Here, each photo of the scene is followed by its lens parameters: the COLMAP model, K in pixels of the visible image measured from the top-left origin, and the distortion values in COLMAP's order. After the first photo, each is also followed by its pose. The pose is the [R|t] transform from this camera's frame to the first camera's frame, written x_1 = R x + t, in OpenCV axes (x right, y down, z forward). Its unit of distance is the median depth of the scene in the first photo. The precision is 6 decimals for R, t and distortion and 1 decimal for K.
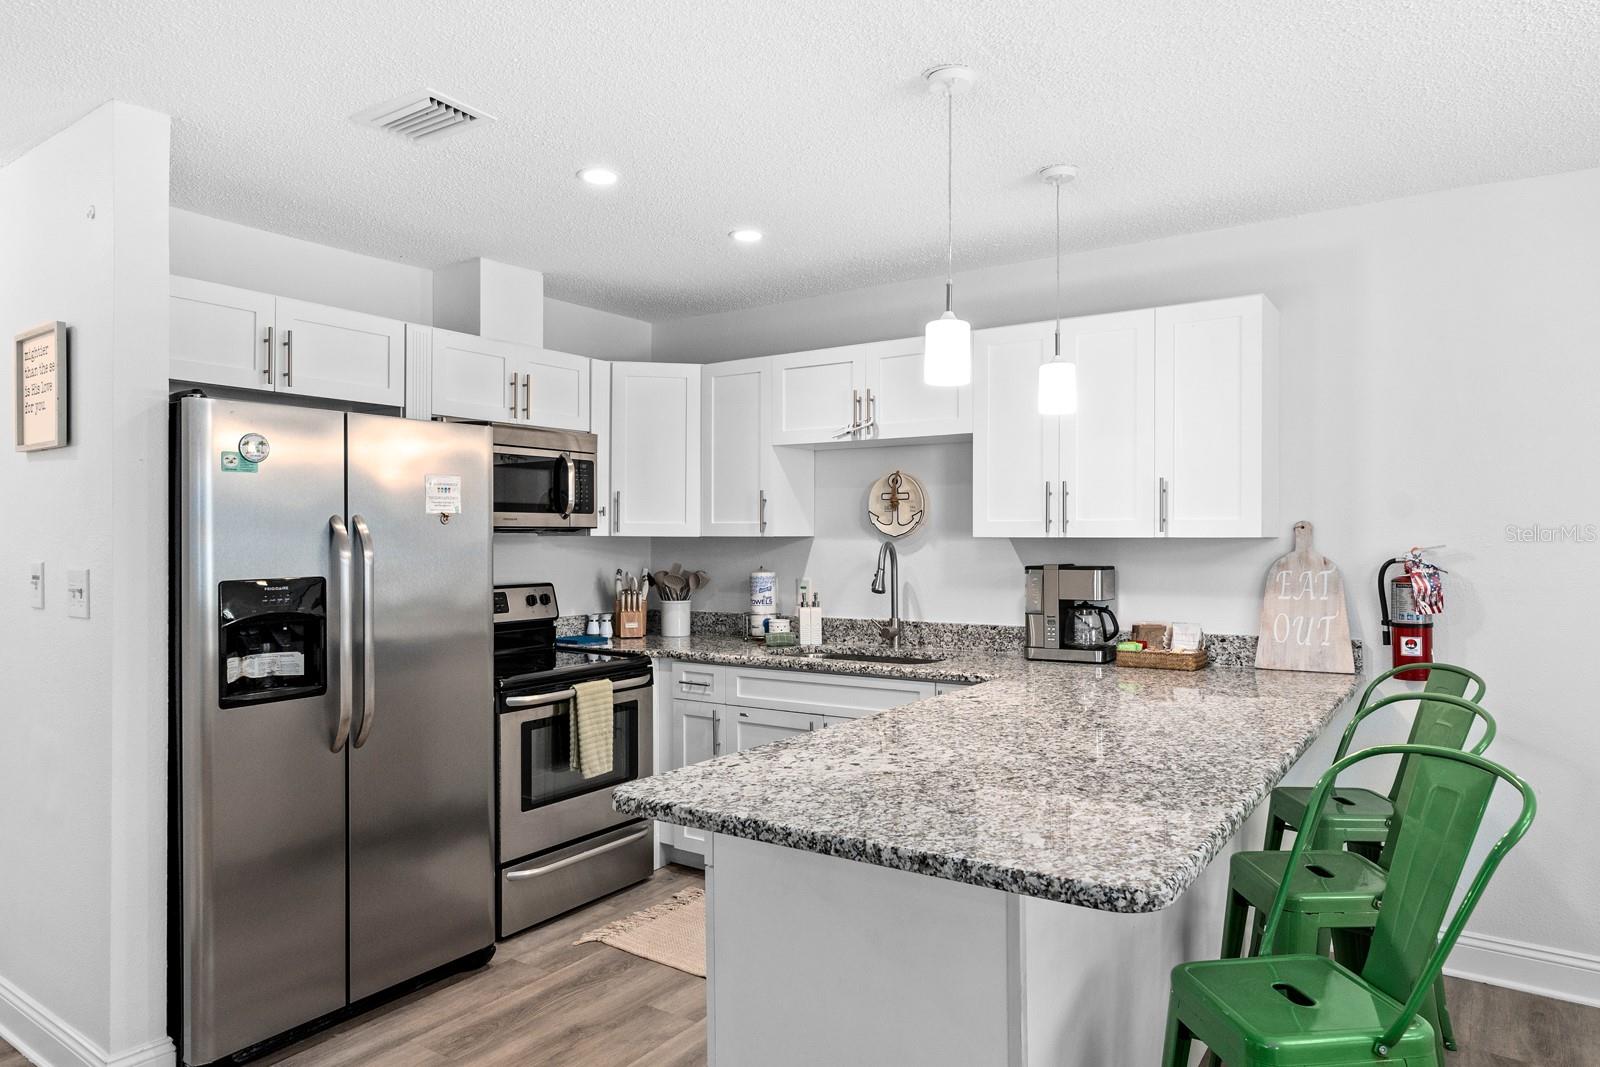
lens RADIAL K [[982.0, 0, 799.6], [0, 982.0, 534.5], [0, 0, 1]] dist [0.005012, -0.002838]
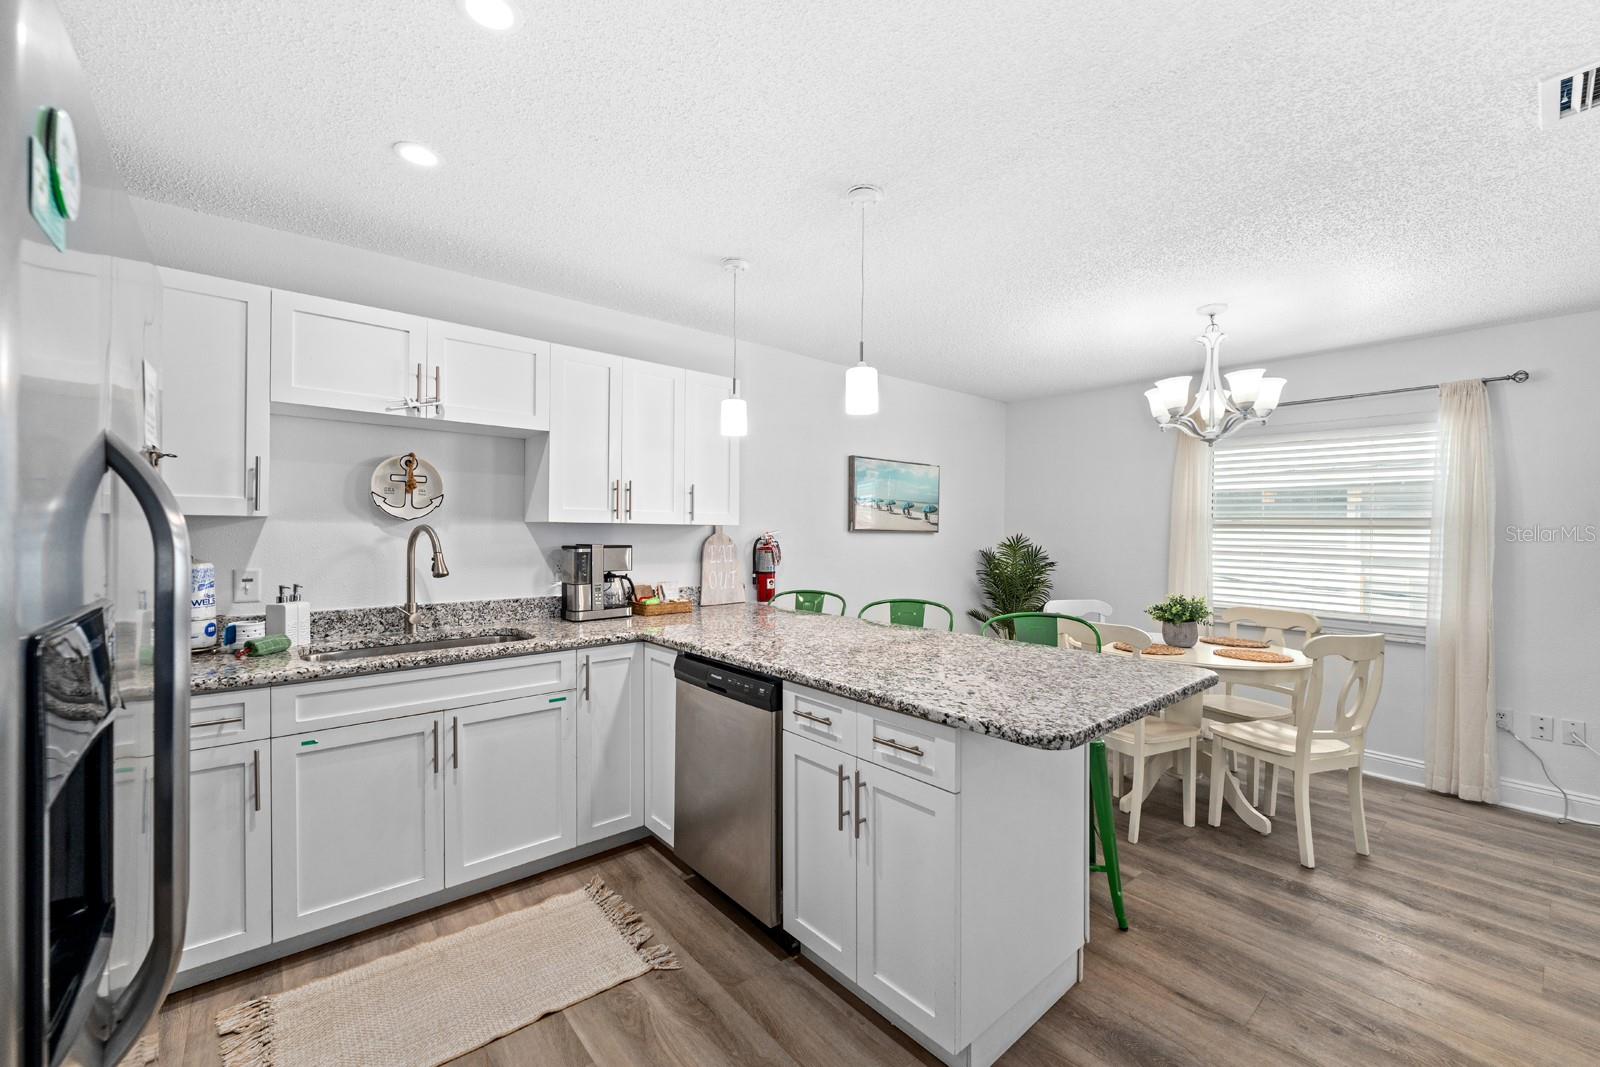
lens RADIAL K [[651.2, 0, 793.6], [0, 651.2, 533.4], [0, 0, 1]] dist [-0.001797, -0.000443]
pose [[0.271247, 0.000765, 0.962509, -0.496668], [-0.010620, 0.999941, 0.002198, 0.012008], [-0.962451, -0.010818, 0.271239, 0.535434]]
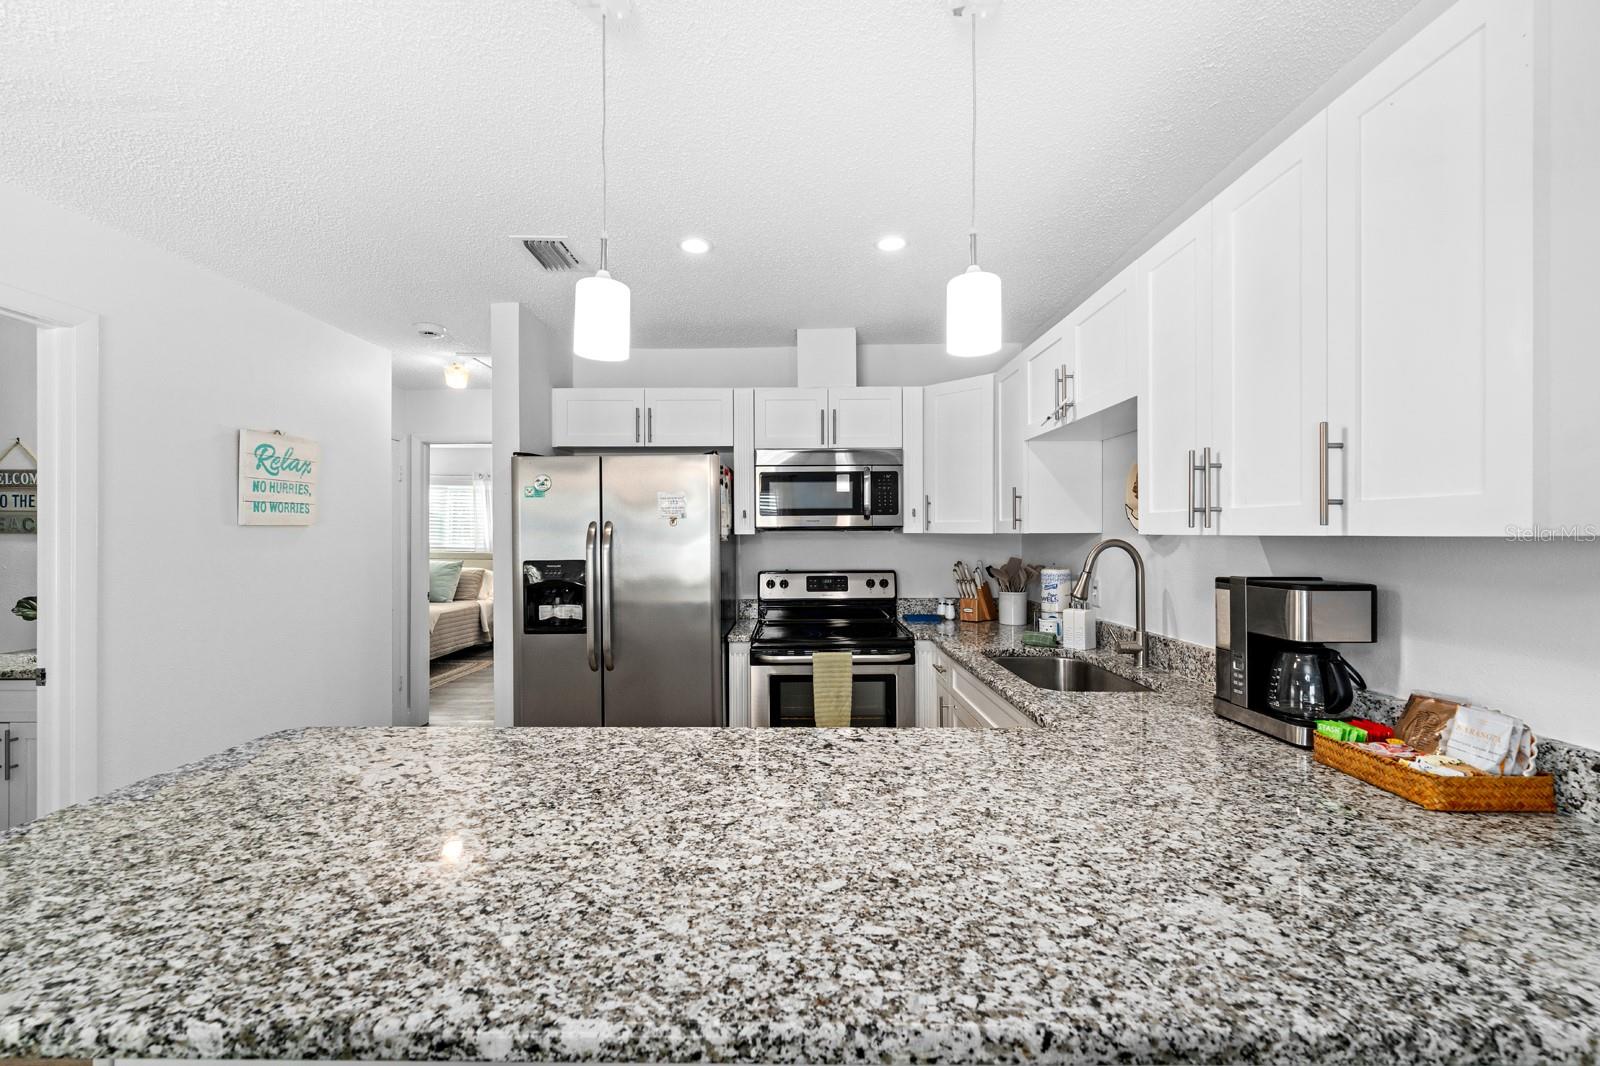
lens RADIAL K [[651.2, 0, 798.1], [0, 651.2, 533.7], [0, 0, 1]] dist [-0.001797, -0.000443]
pose [[0.567431, -0.001625, -0.823420, 0.453359], [0.005653, 0.999982, 0.001922, -0.000137], [0.823402, -0.005745, 0.567430, 0.523400]]
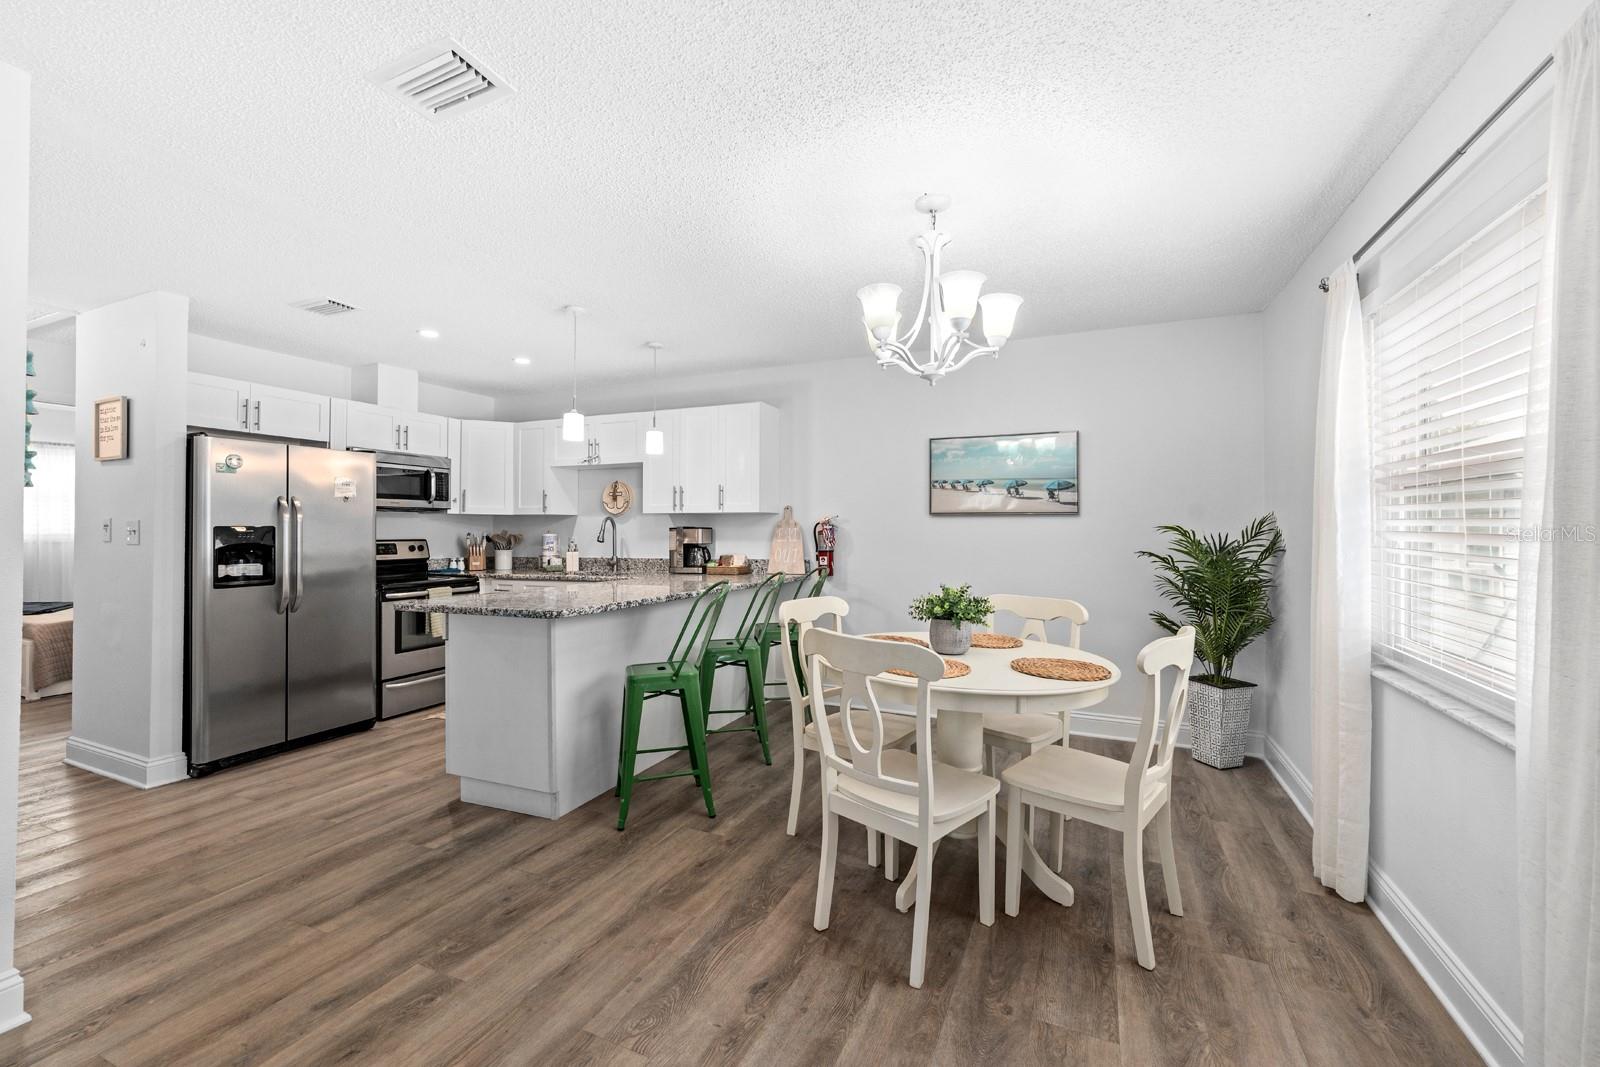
lens RADIAL K [[651.2, 0, 797.3], [0, 651.2, 523.1], [0, 0, 1]] dist [-0.001797, -0.000443]
pose [[0.982442, 0.003217, 0.186539, 0.247439], [-0.001278, 0.999944, -0.010512, 0.037935], [-0.186563, 0.010089, 0.982391, -0.392651]]
